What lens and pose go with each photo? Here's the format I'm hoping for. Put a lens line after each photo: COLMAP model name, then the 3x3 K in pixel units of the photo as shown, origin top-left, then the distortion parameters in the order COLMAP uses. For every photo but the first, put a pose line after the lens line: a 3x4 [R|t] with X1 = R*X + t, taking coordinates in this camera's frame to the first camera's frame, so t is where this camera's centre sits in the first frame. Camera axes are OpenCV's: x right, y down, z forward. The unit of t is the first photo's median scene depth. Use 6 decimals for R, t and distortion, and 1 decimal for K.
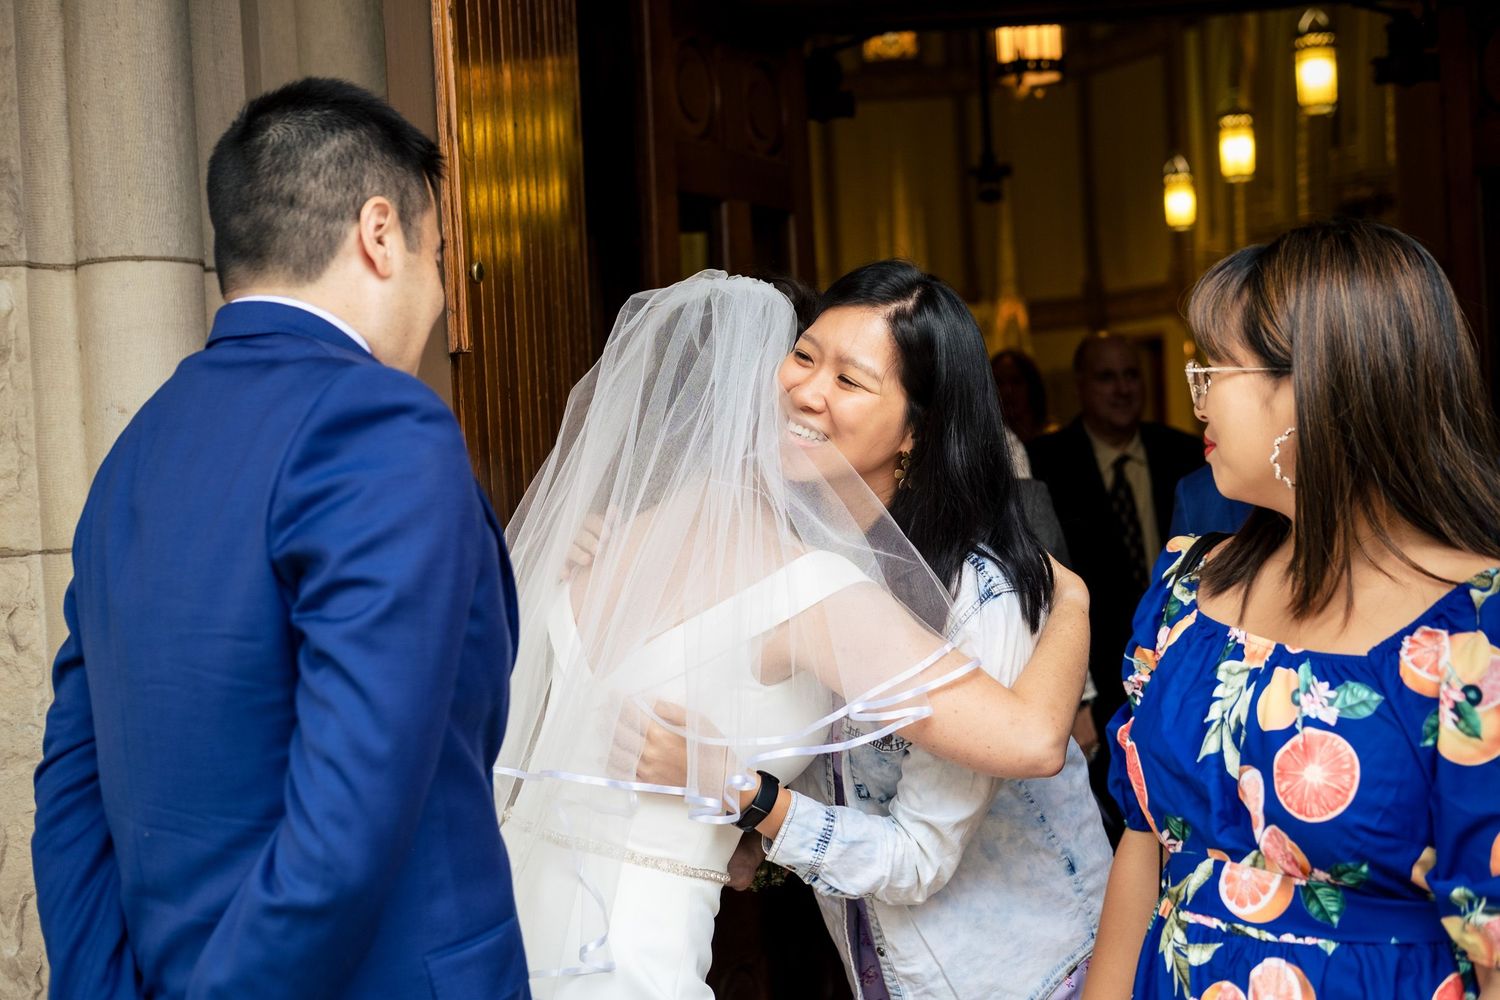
lens RADIAL K [[2121.7, 0, 753.7], [0, 2121.7, 508.5], [0, 0, 1]] dist [0.022572, 0.000000]
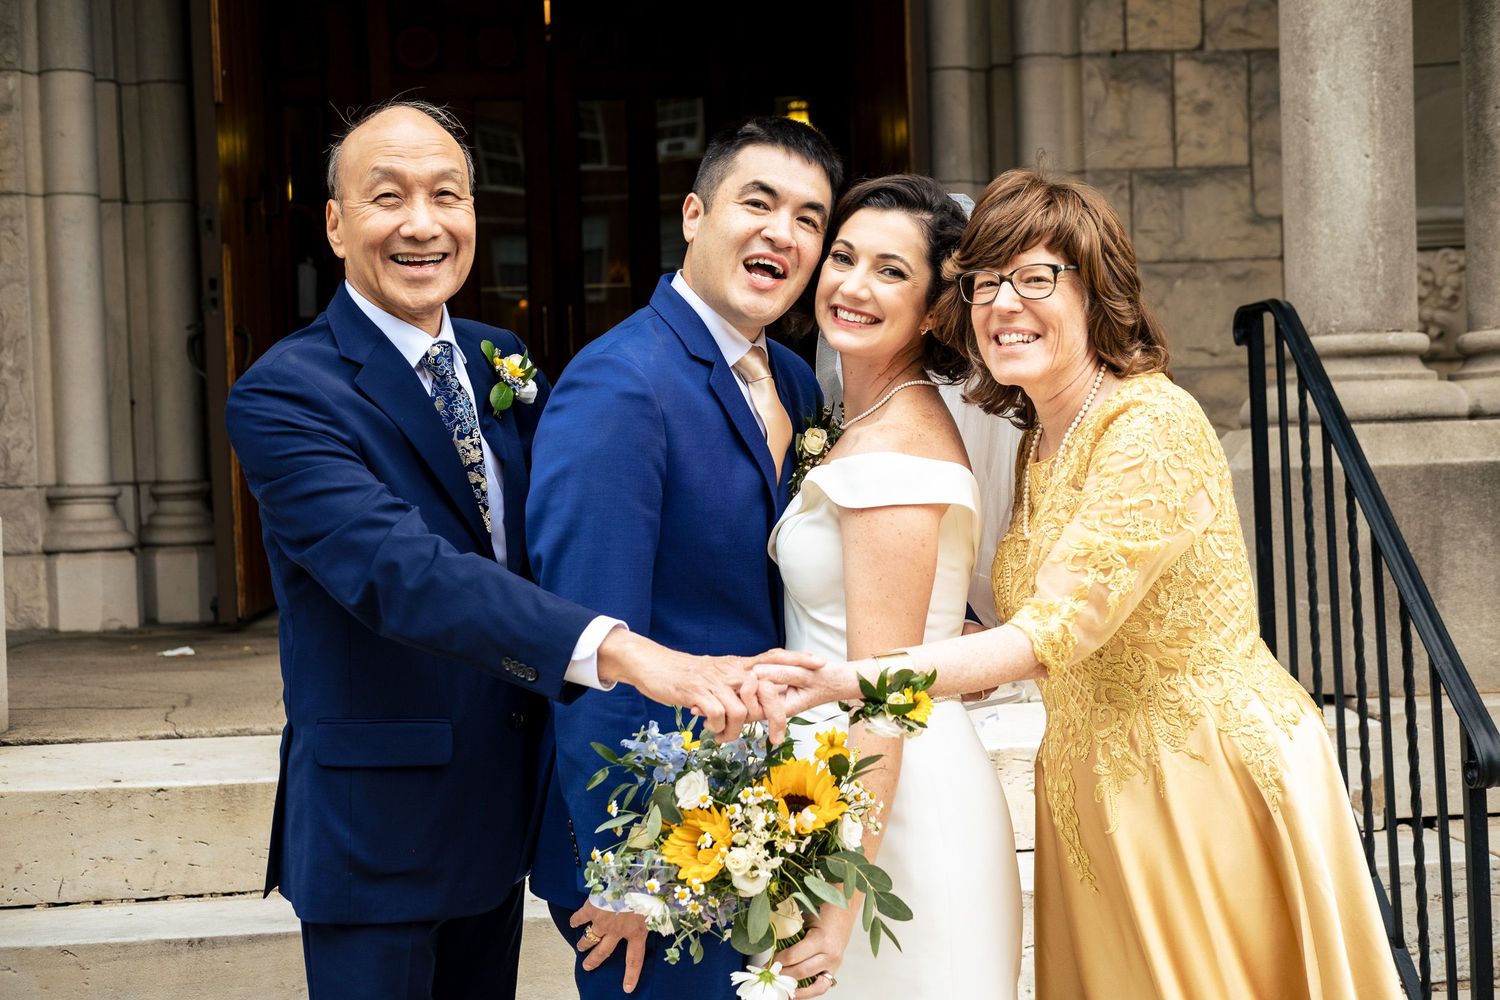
lens RADIAL K [[2219.8, 0, 716.9], [0, 2219.8, 515.3], [0, 0, 1]] dist [0.099710, 0.000000]
pose [[0.990112, 0.015254, 0.139446, 0.081997], [-0.015640, 0.999876, 0.001676, 0.360487], [-0.139403, -0.003840, 0.990228, -1.571373]]
